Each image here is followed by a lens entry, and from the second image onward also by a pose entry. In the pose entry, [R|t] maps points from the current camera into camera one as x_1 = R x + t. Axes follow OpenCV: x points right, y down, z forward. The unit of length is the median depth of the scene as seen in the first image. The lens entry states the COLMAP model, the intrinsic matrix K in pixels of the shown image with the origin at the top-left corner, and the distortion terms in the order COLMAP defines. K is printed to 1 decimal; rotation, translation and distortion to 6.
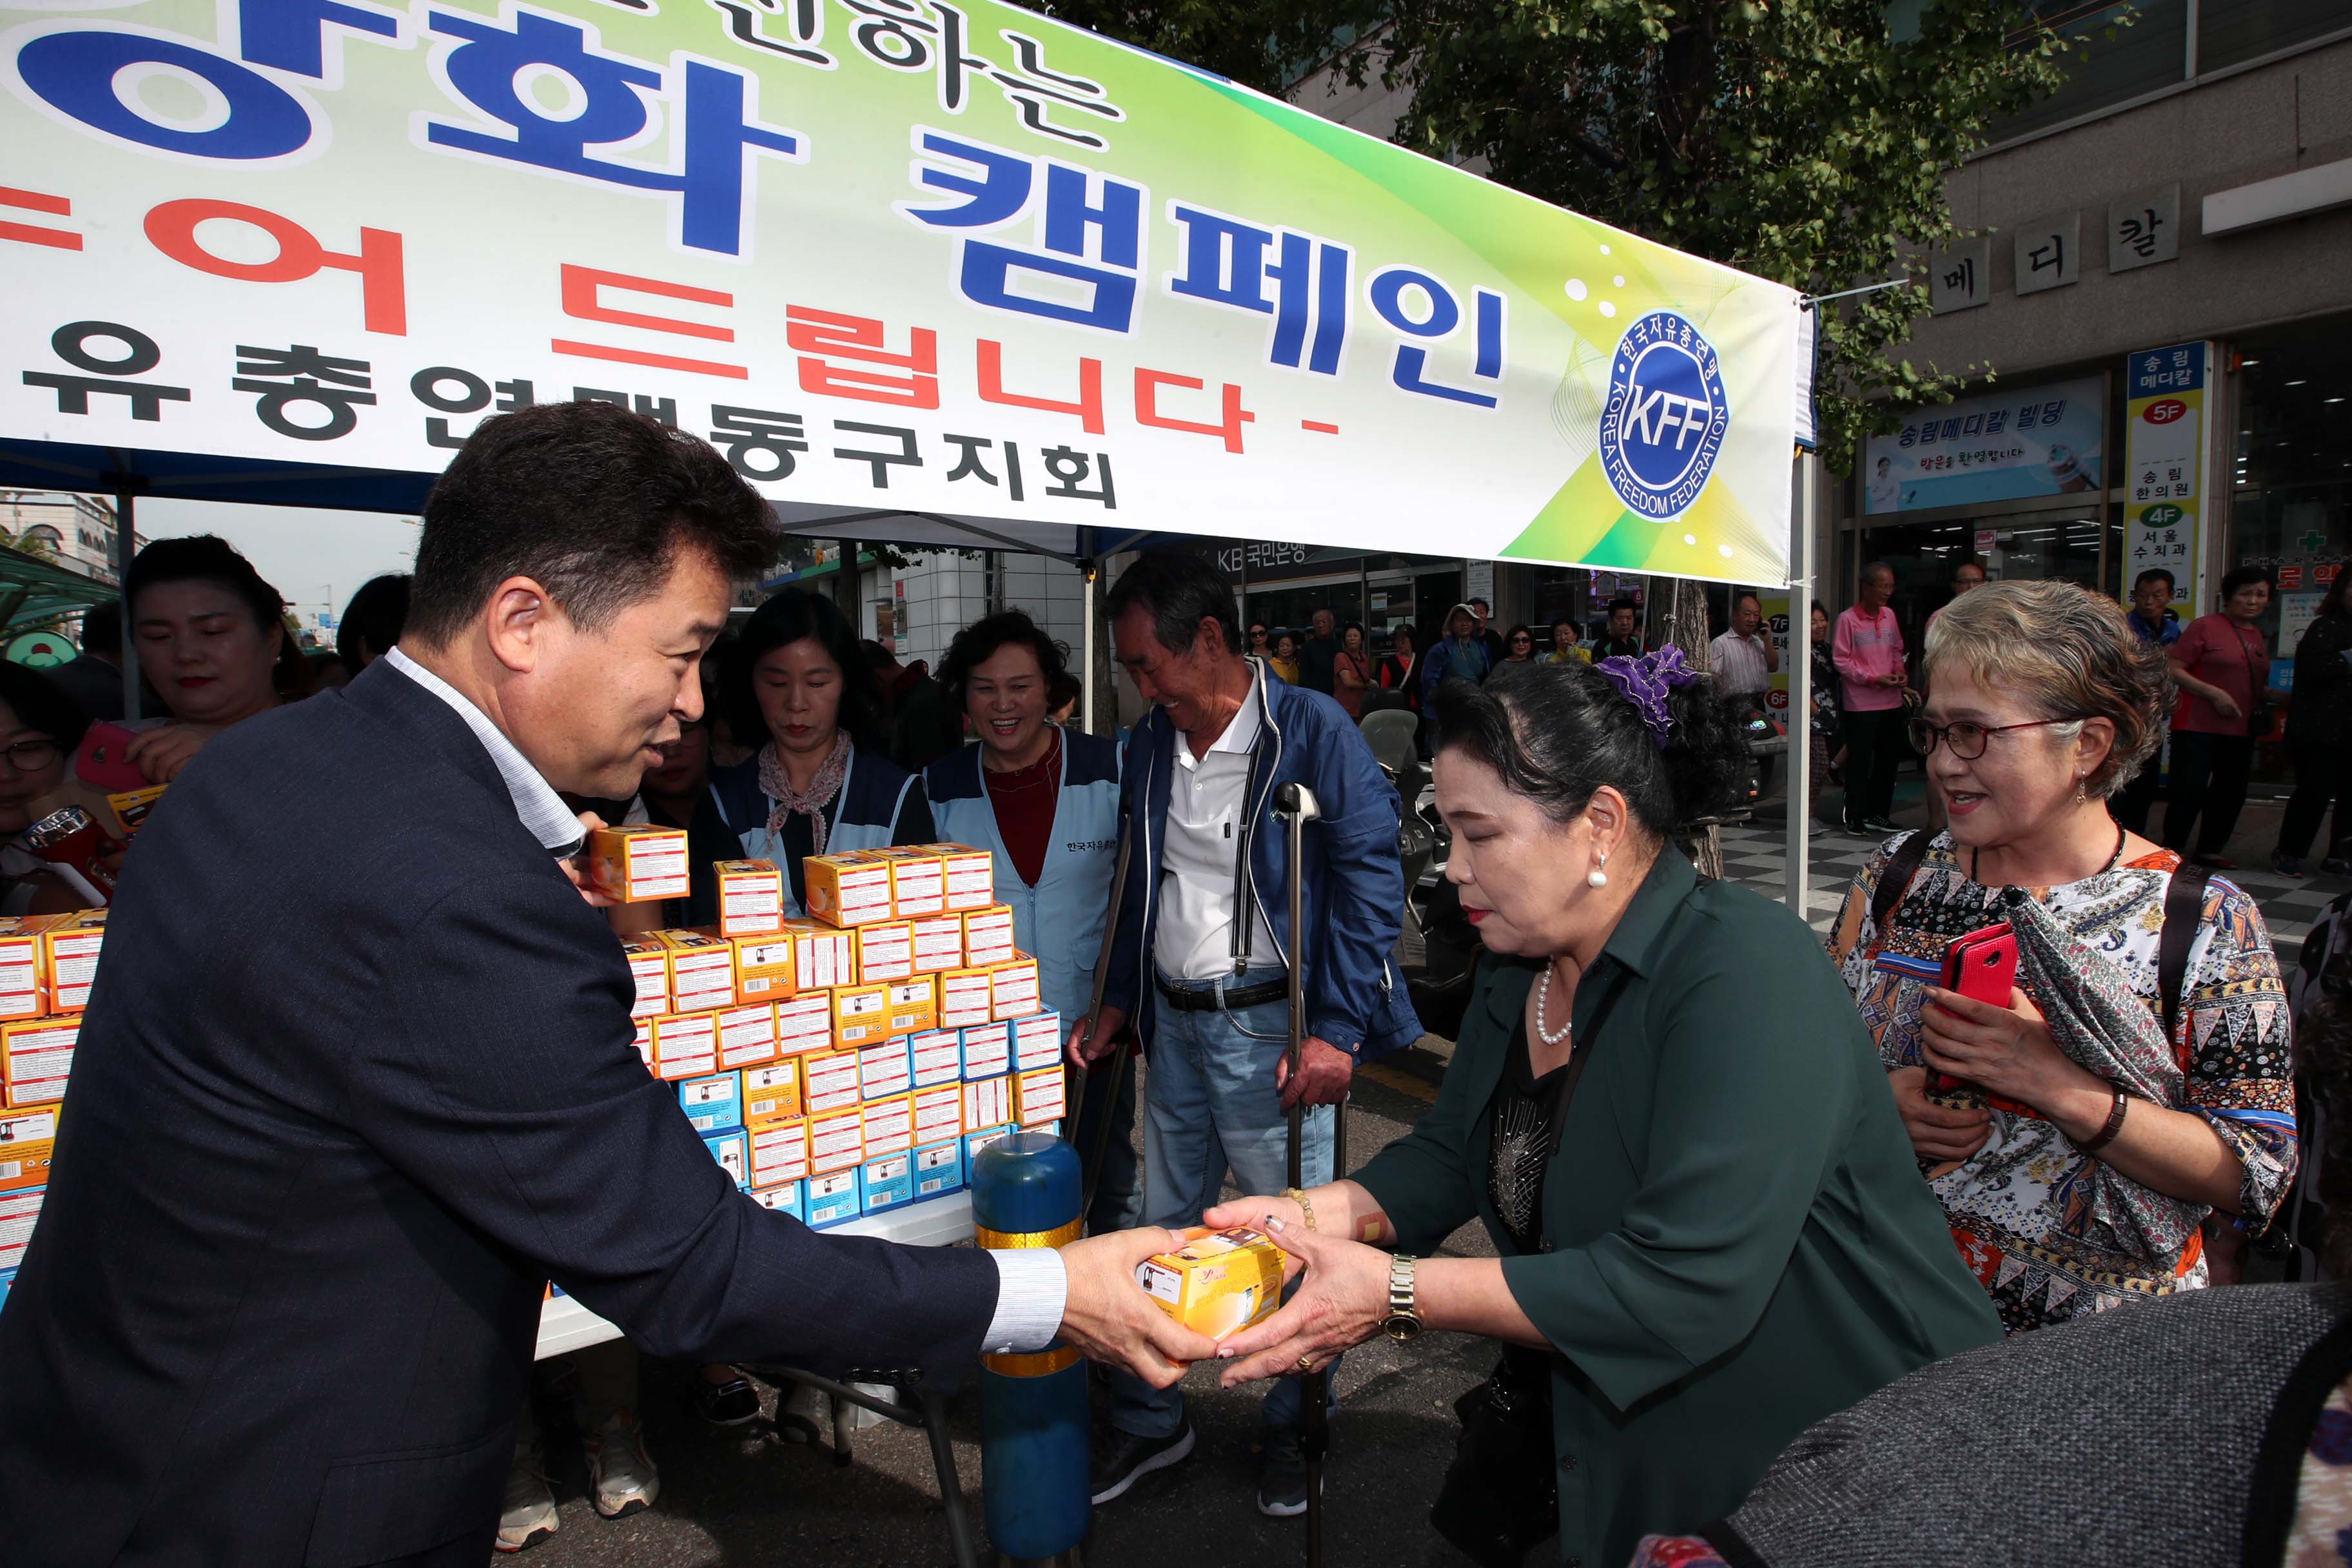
lens RADIAL K [[1179.5, 0, 1209.6], [0, 1179.5, 778.2], [0, 0, 1]] dist [-0.041571, 0.012116]
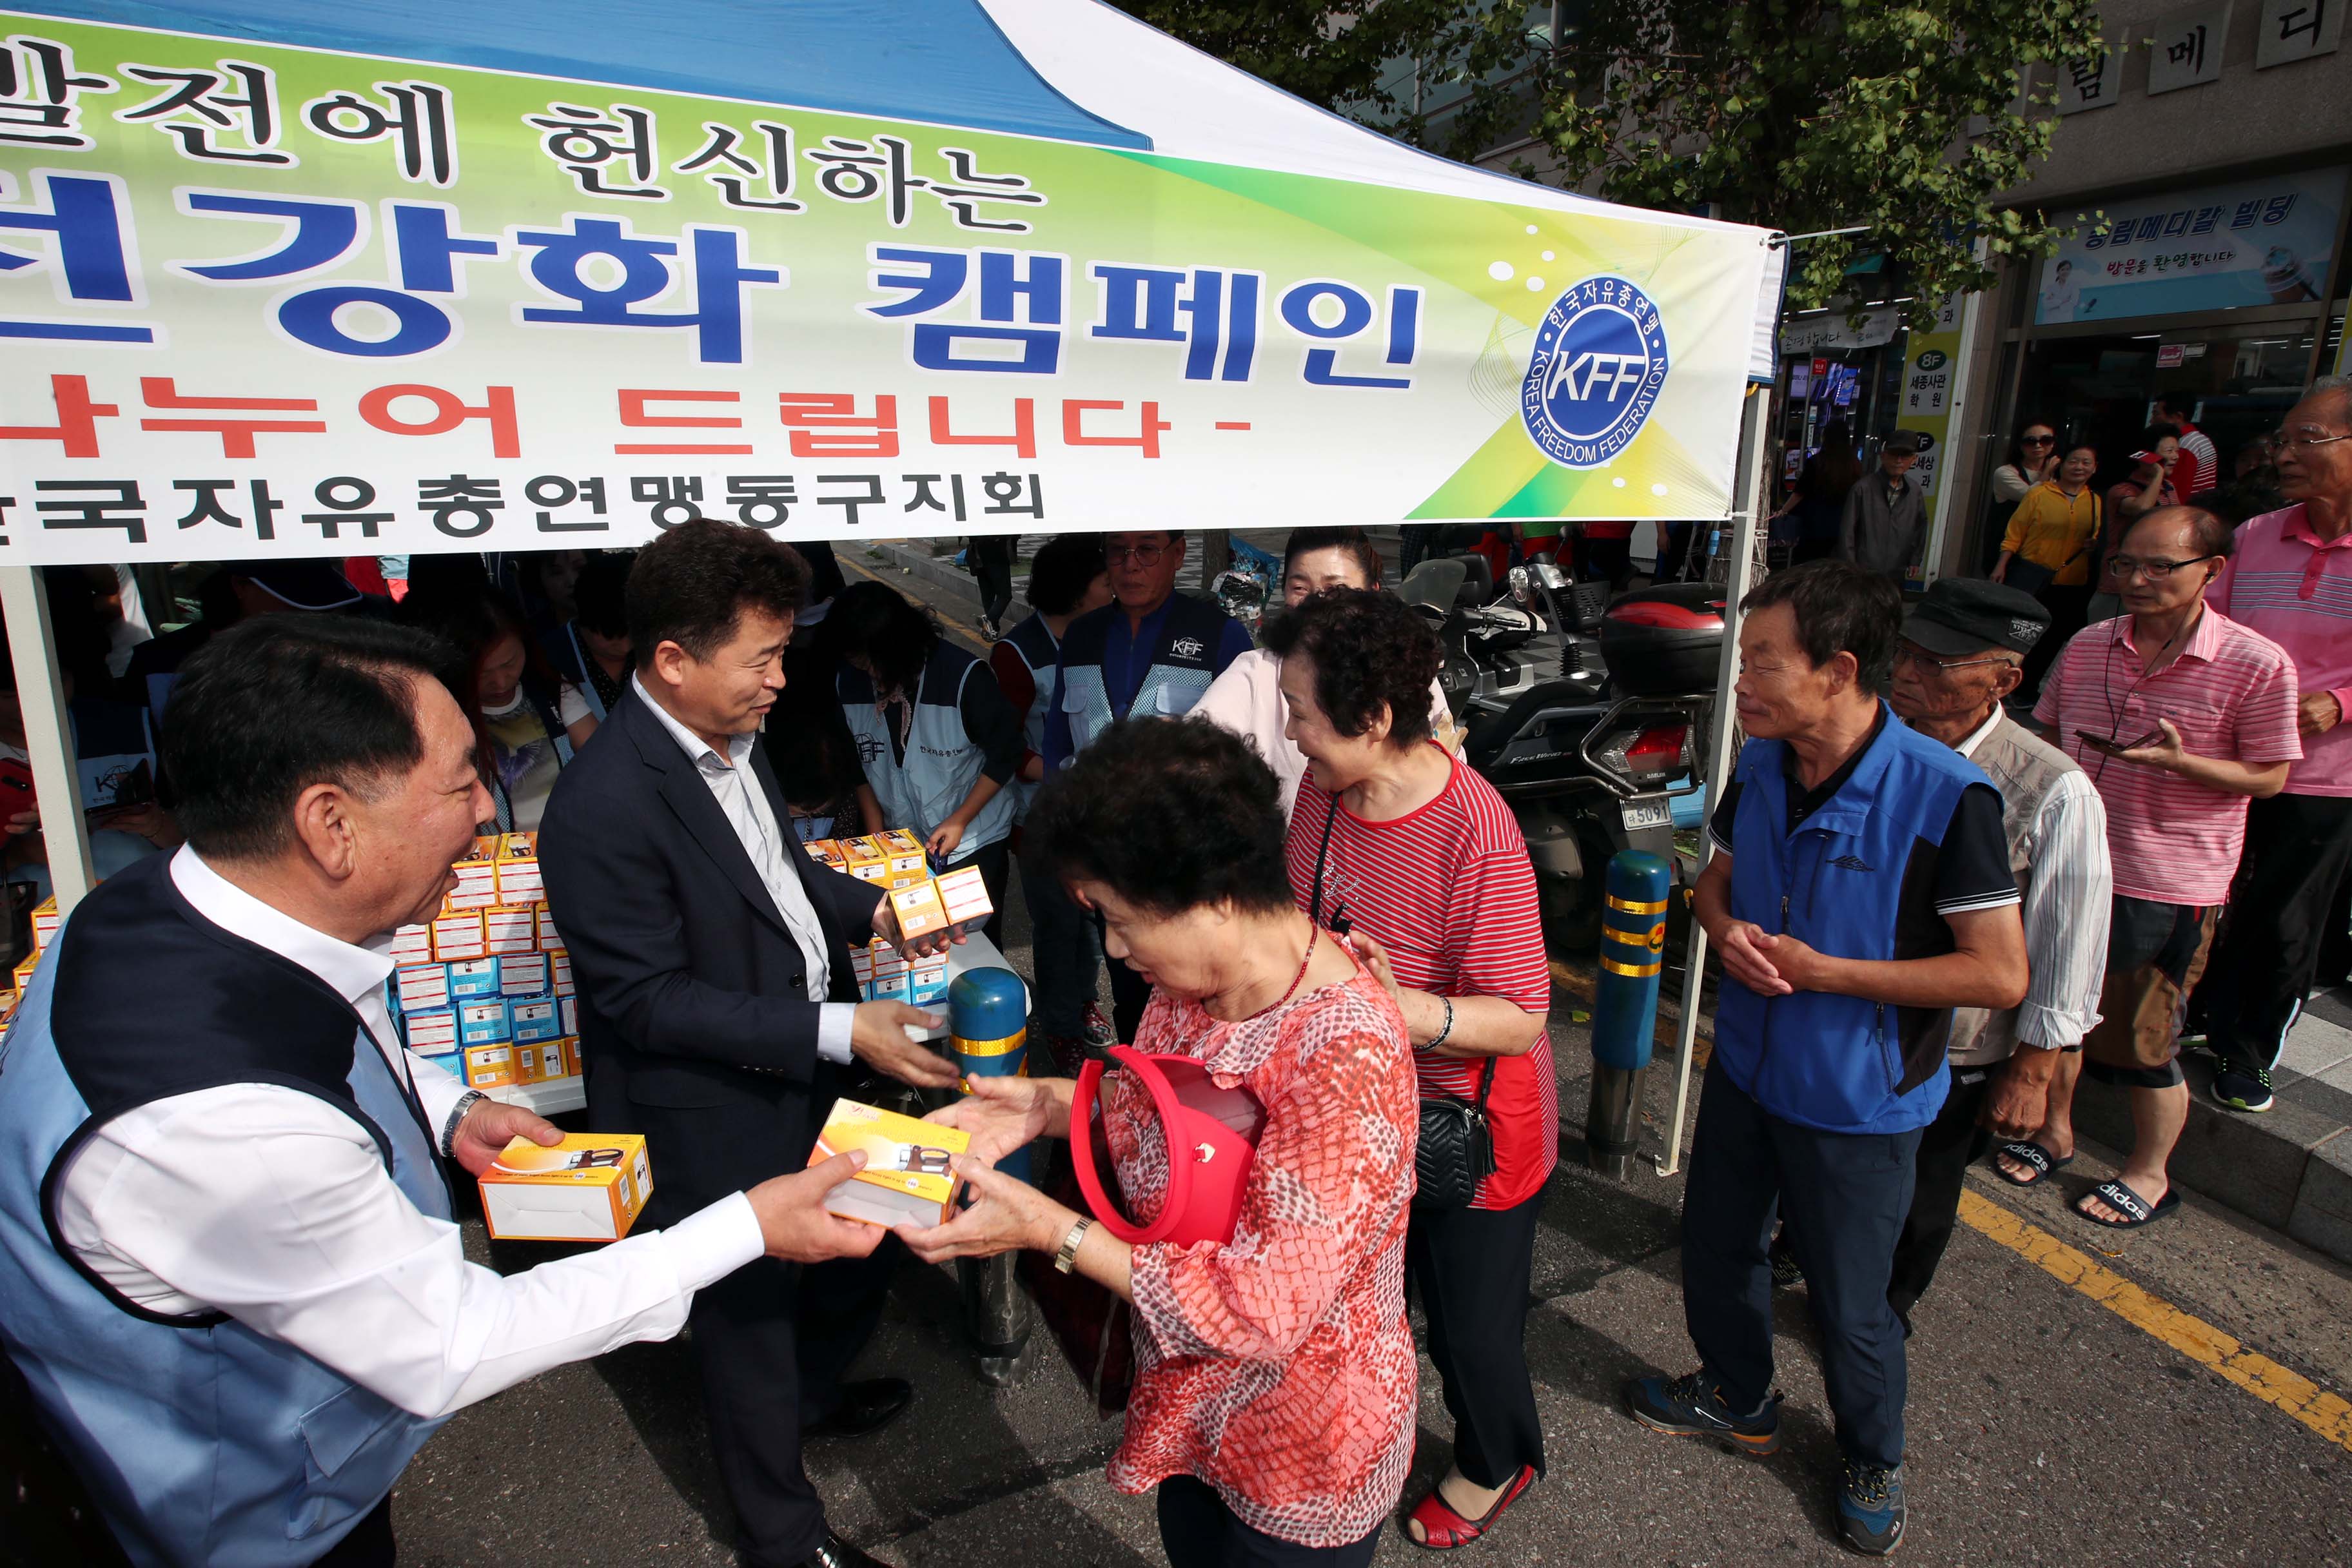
lens RADIAL K [[1127.7, 0, 1149.5], [0, 1127.7, 724.3], [0, 0, 1]] dist [-0.041238, 0.015155]
pose [[0.981738, 0.052962, -0.182716, 0.240174], [-0.023389, 0.986782, 0.160357, -0.182186], [0.188793, -0.153155, 0.970000, -0.184819]]
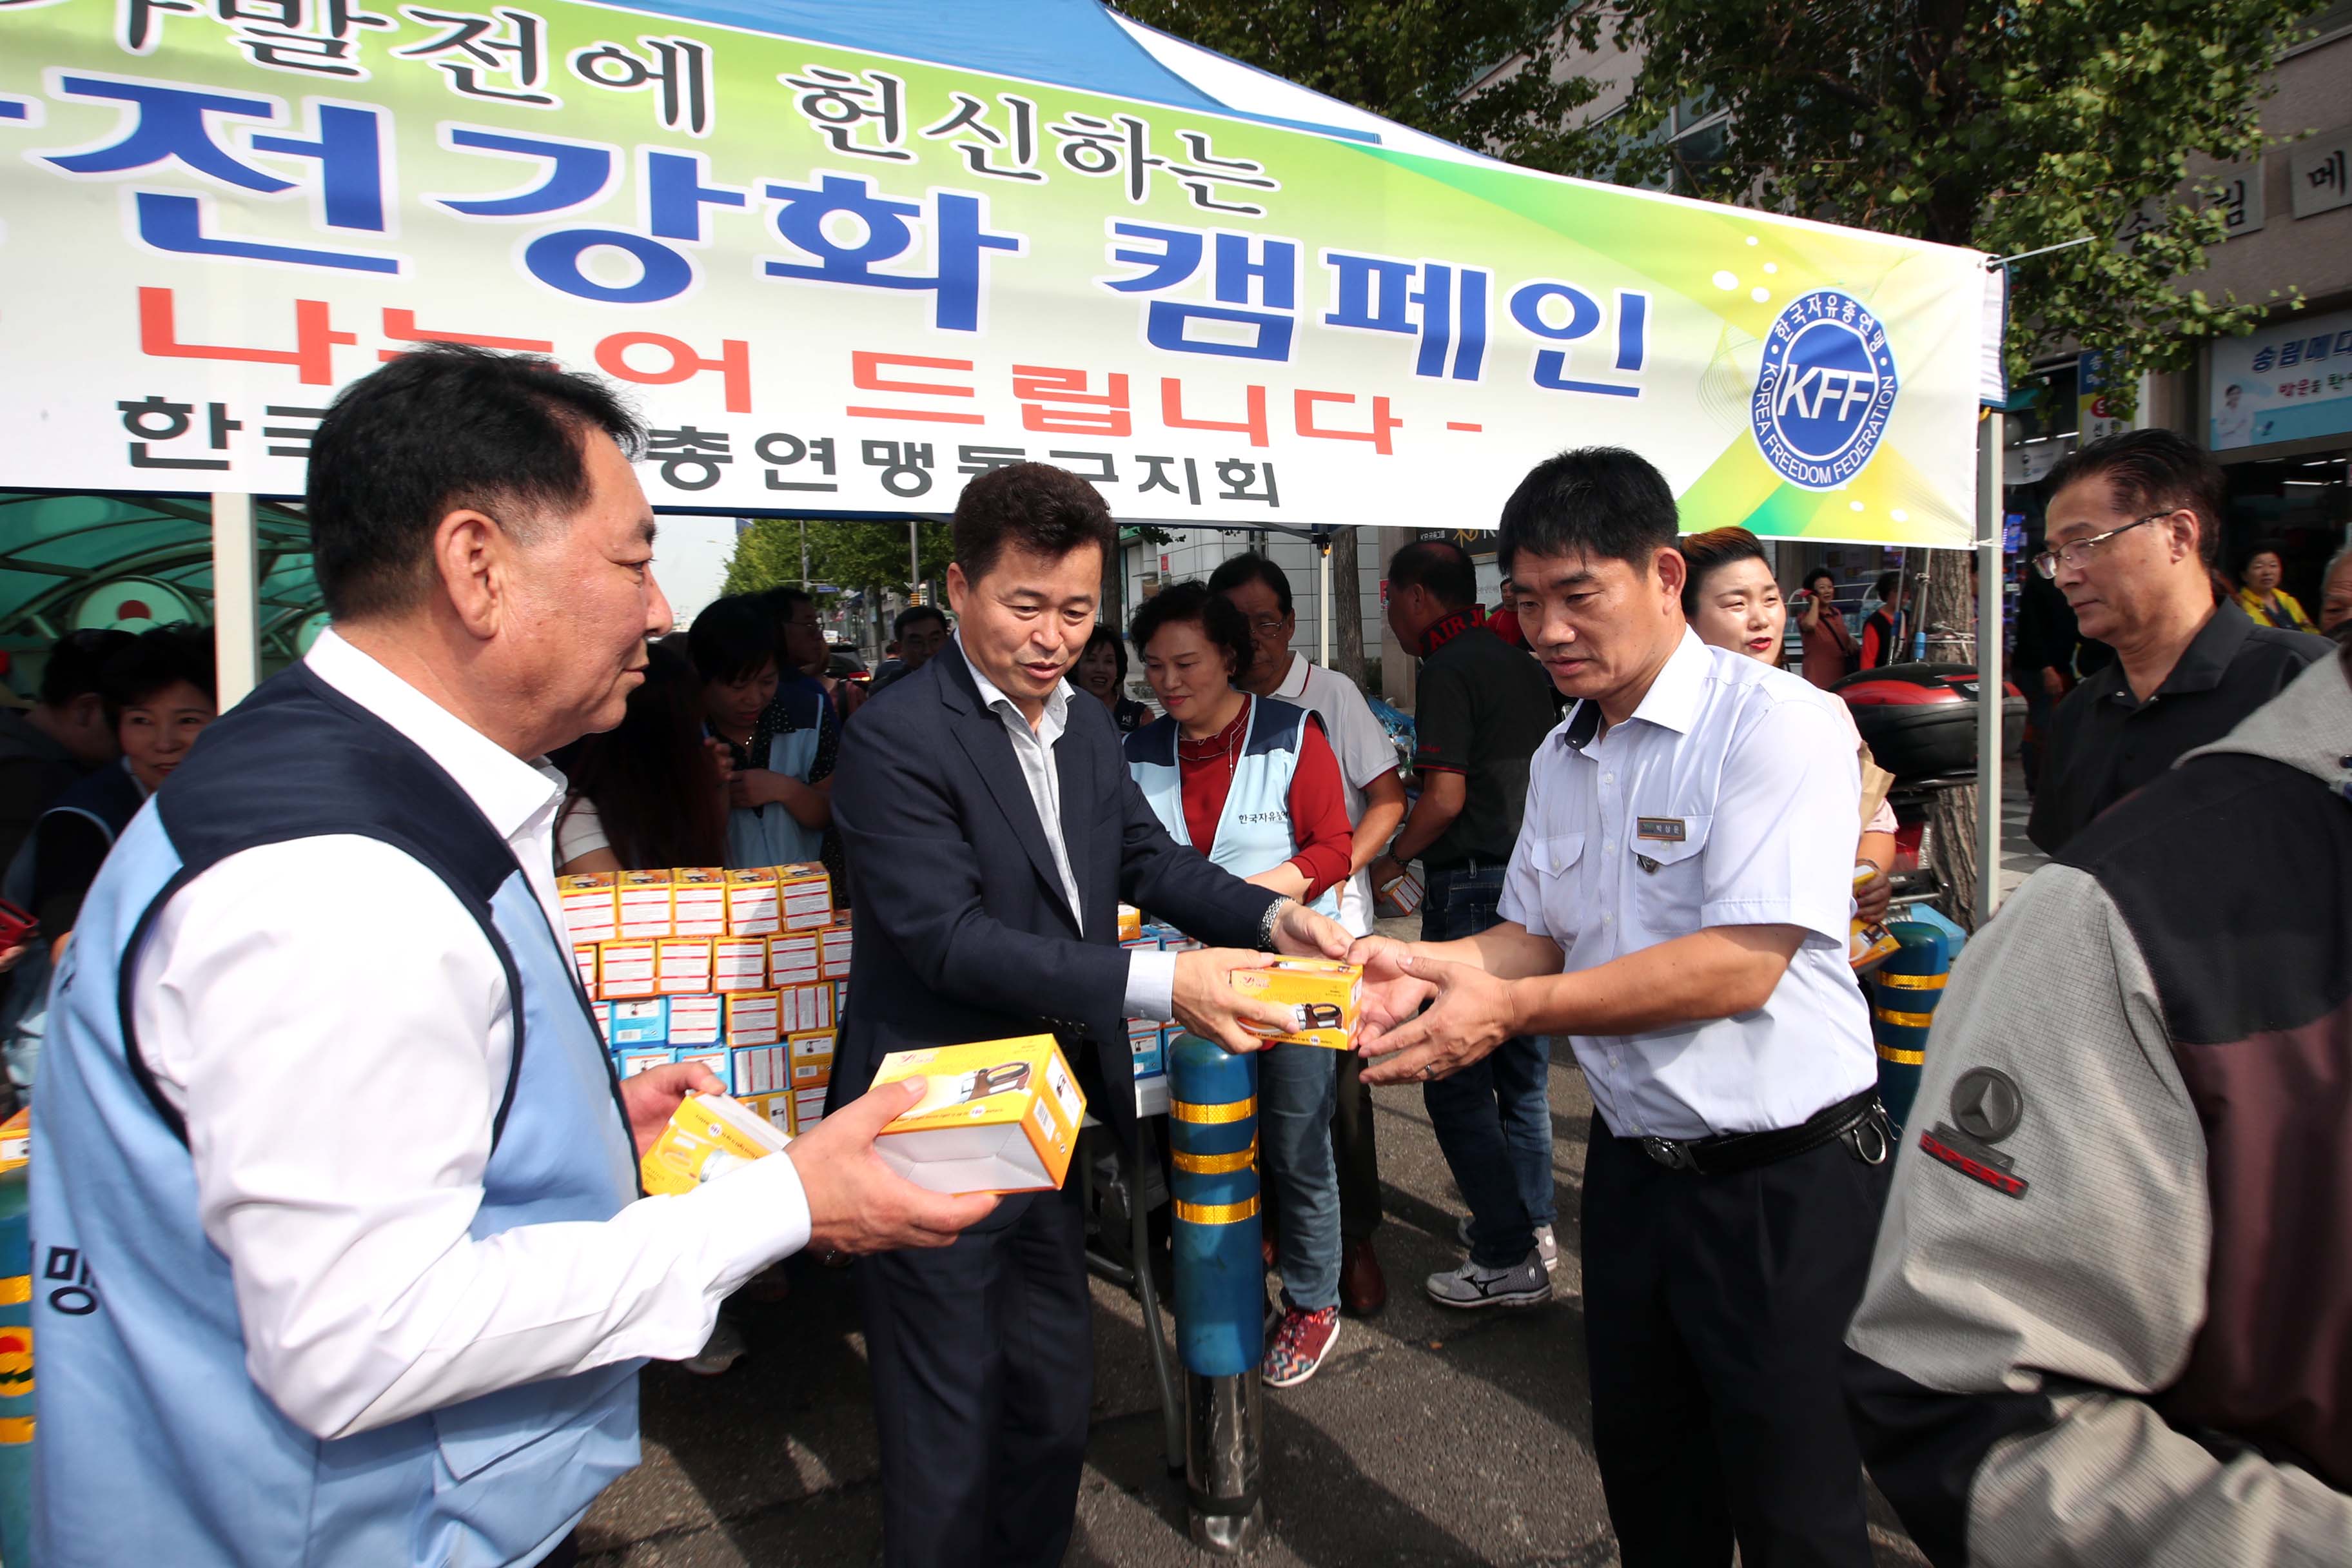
lens RADIAL K [[1232.3, 0, 1248.7], [0, 1232.3, 748.2], [0, 0, 1]] dist [-0.038168, 0.015342]
pose [[0.981125, -0.001308, -0.193369, 0.120183], [0.000011, 0.999977, -0.006709, 0.023982], [0.193374, 0.006580, 0.981103, -0.219233]]
